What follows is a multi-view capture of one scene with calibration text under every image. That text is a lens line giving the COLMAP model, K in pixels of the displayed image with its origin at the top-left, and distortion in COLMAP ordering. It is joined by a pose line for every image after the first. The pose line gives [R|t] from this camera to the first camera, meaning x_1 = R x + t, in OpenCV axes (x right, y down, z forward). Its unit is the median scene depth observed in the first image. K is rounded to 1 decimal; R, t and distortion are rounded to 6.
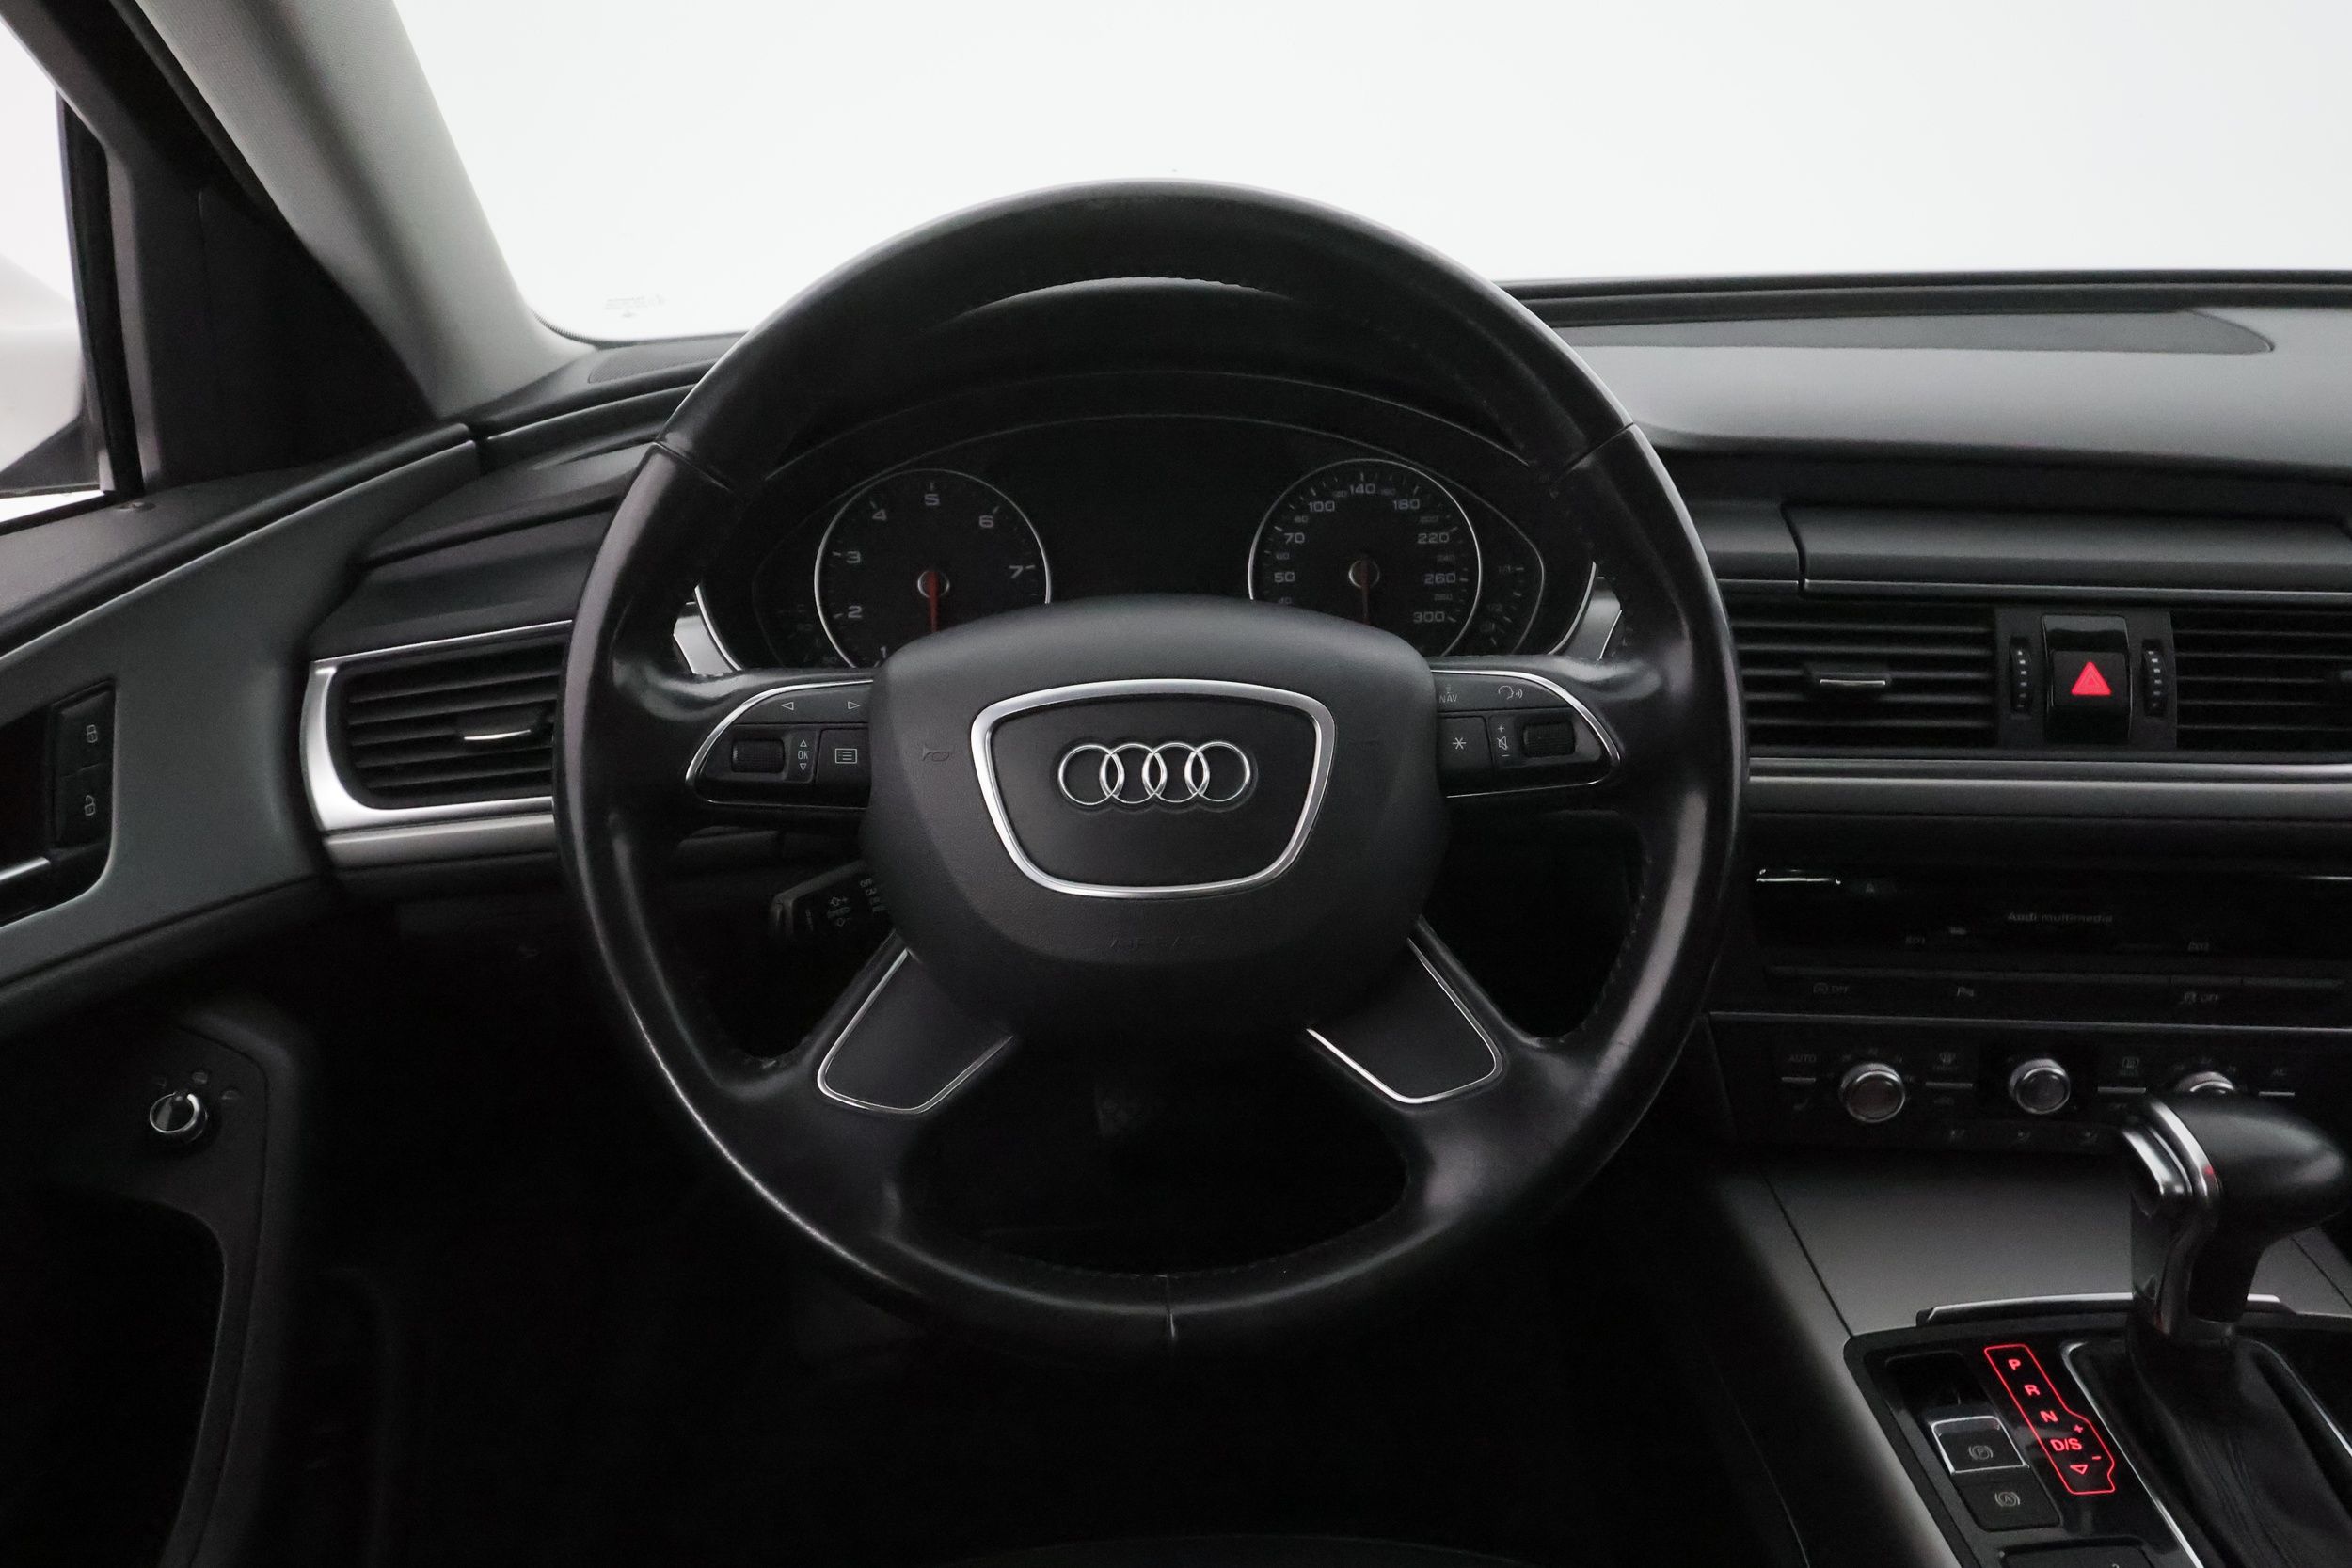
lens RADIAL K [[1598.8, 0, 1176.0], [0, 1598.8, 784.0], [0, 0, 1]] dist [0.001794, -0.003231]
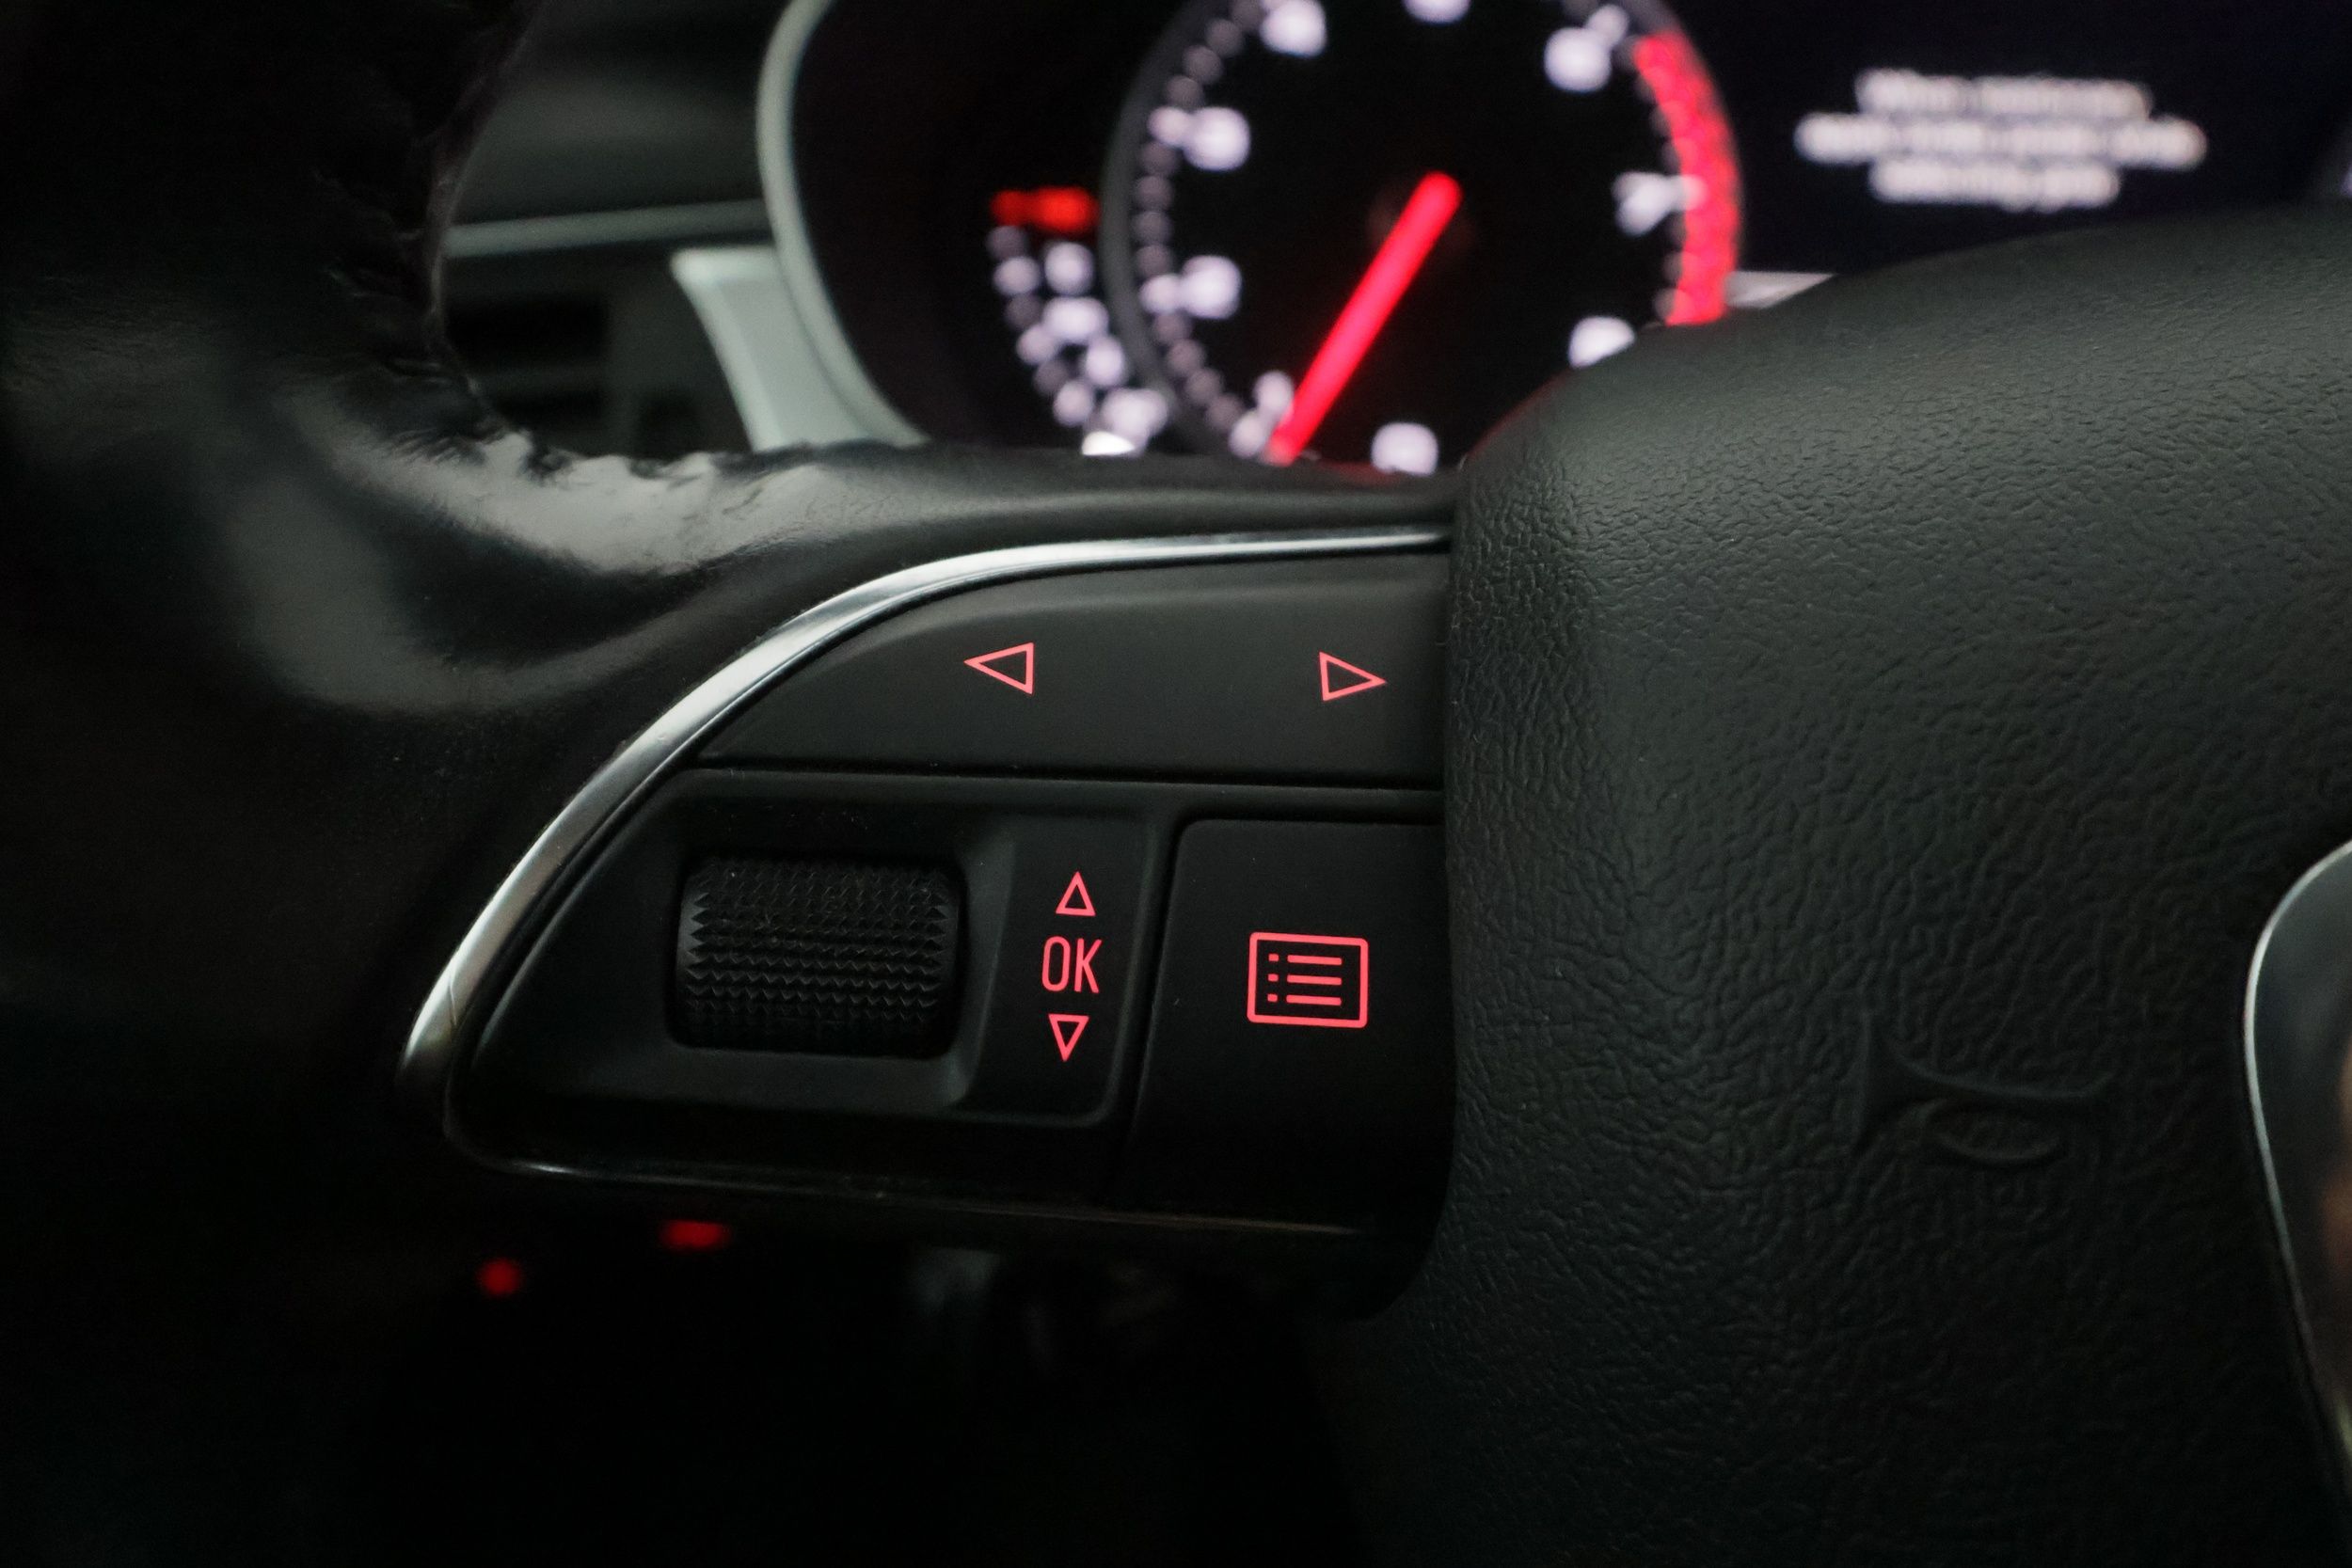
lens RADIAL K [[1947.4, 0, 1176.0], [0, 1947.4, 784.0], [0, 0, 1]] dist [0.054909, 0.000409]
pose [[0.978255, 0.093767, -0.184999, -0.158023], [-0.075637, 0.991827, 0.102749, -0.051357], [0.193121, -0.086522, 0.977353, 0.682458]]
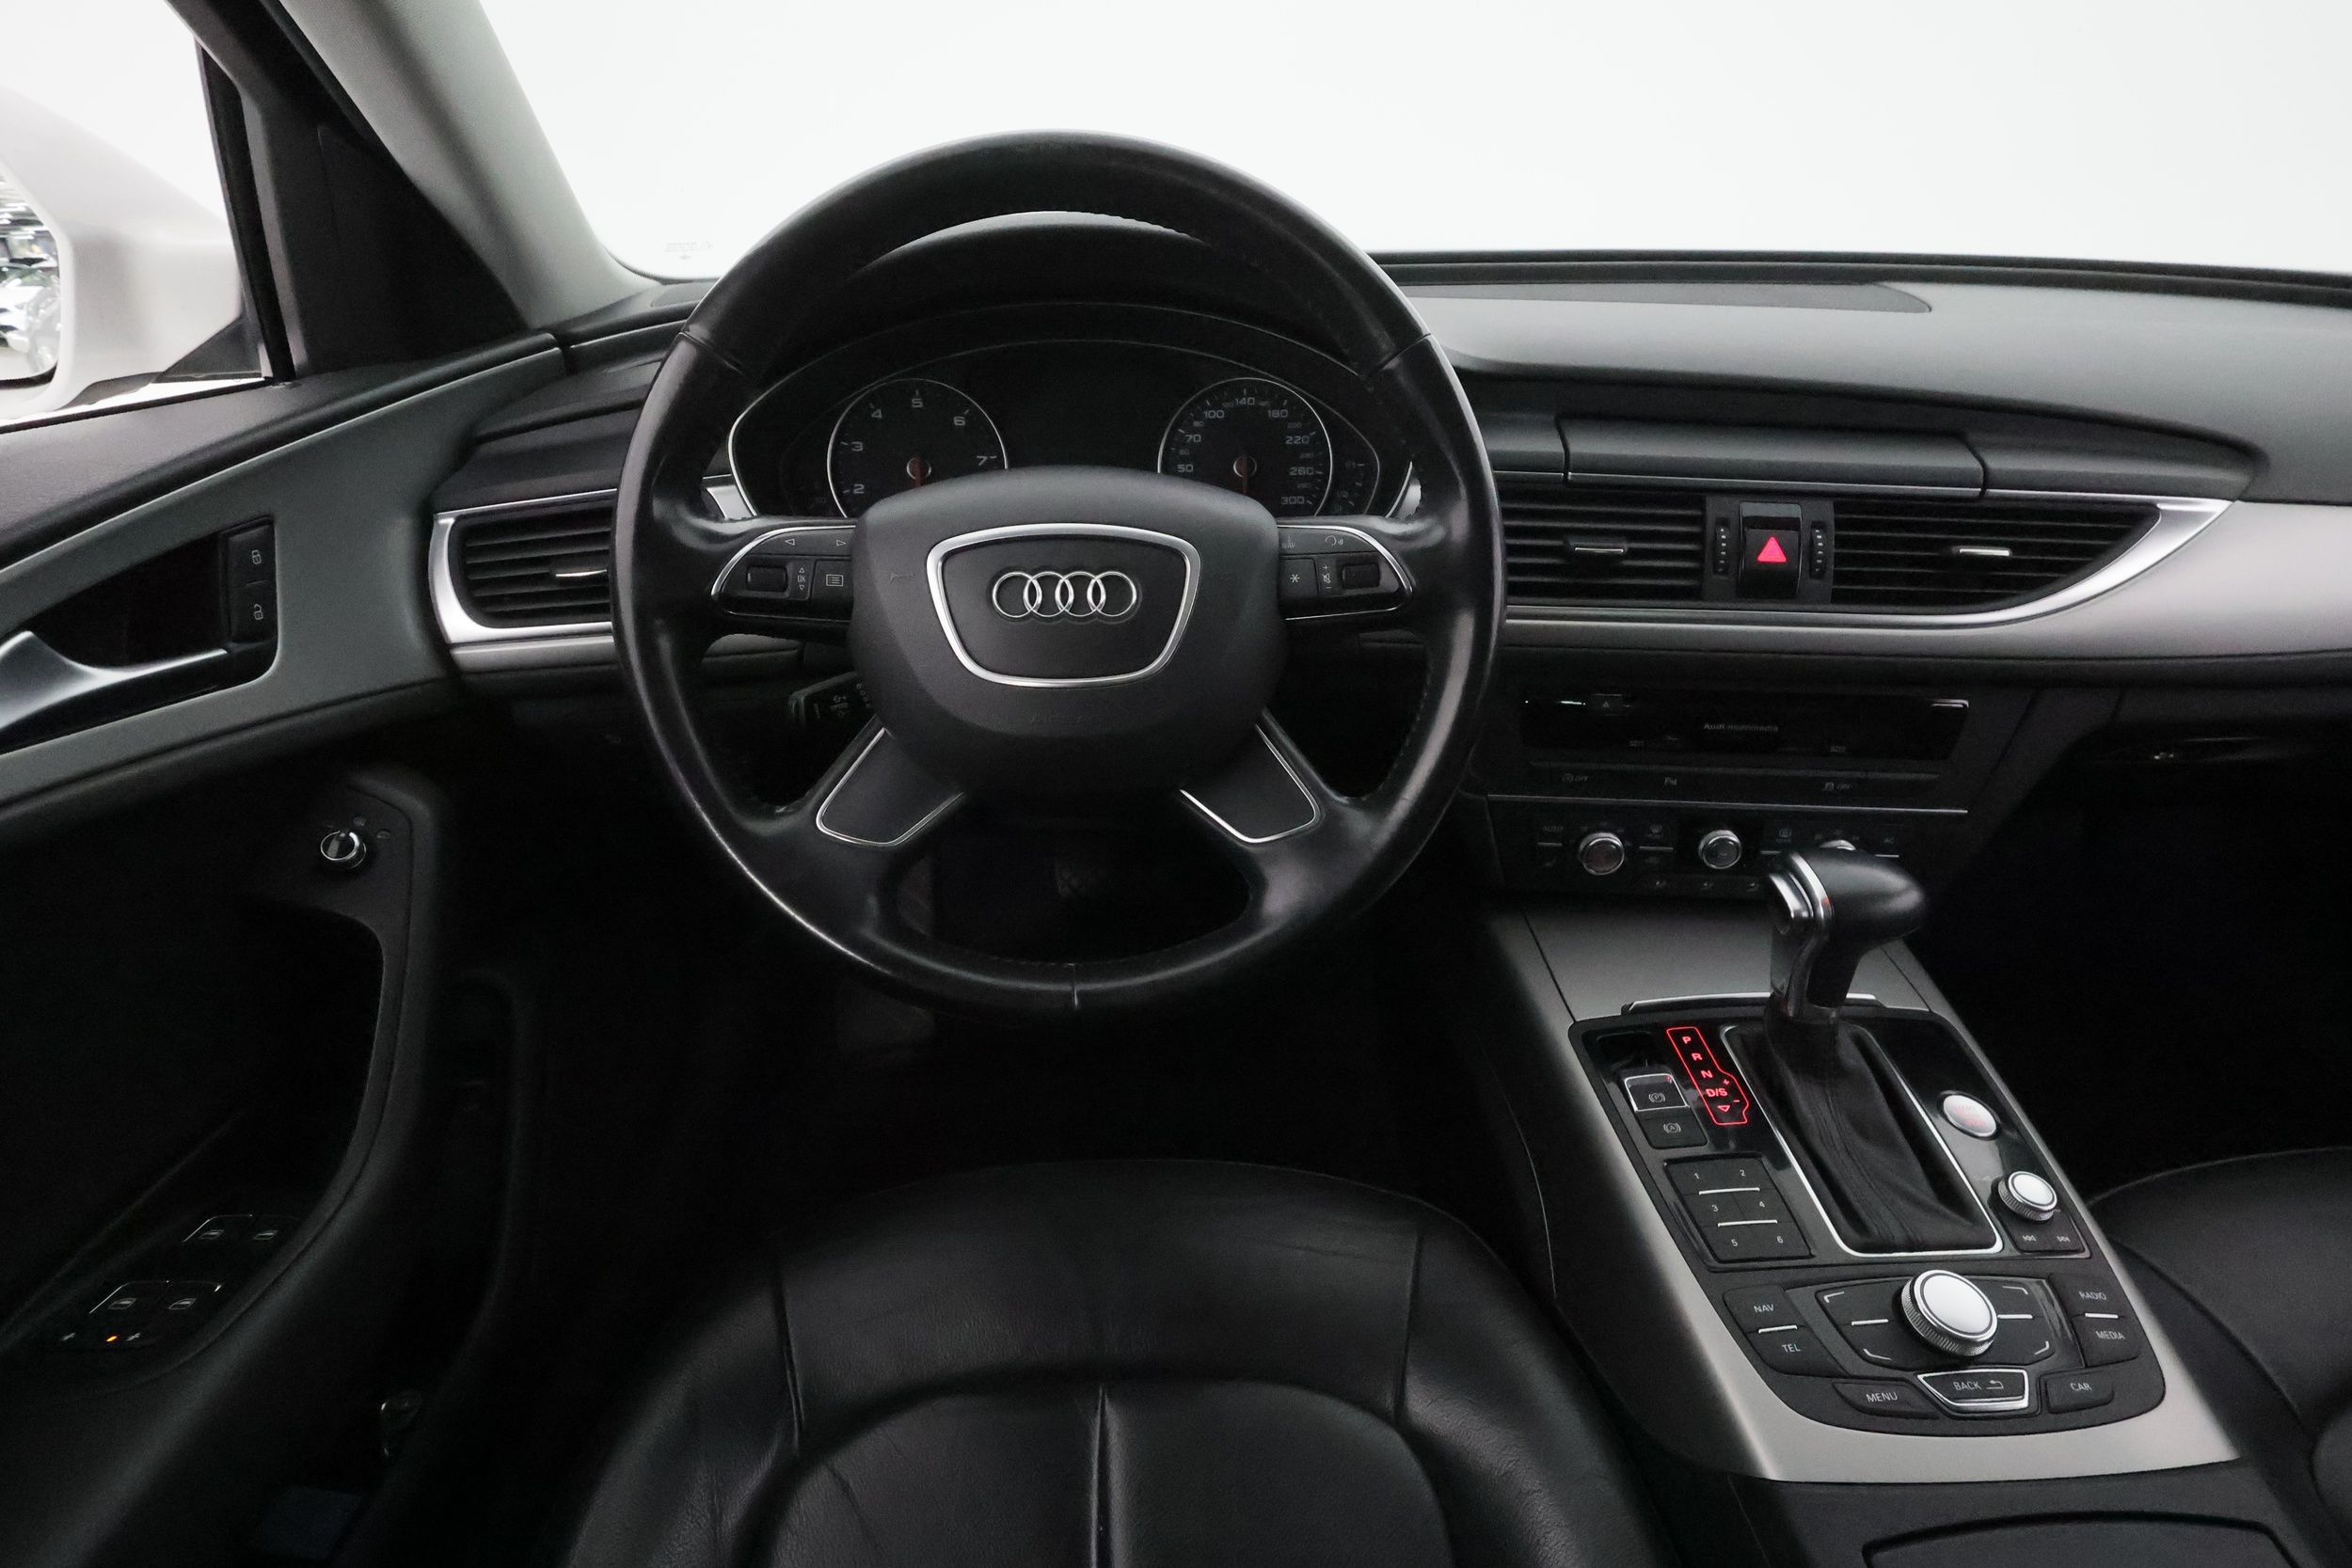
lens RADIAL K [[1184.0, 0, 1176.0], [0, 1184.0, 784.0], [0, 0, 1]] dist [-0.003138, 0.001089]
pose [[0.999485, 0.010227, 0.030409, 0.042353], [-0.013262, 0.994763, 0.101347, 0.040725], [-0.029213, -0.101698, 0.994386, -0.003522]]
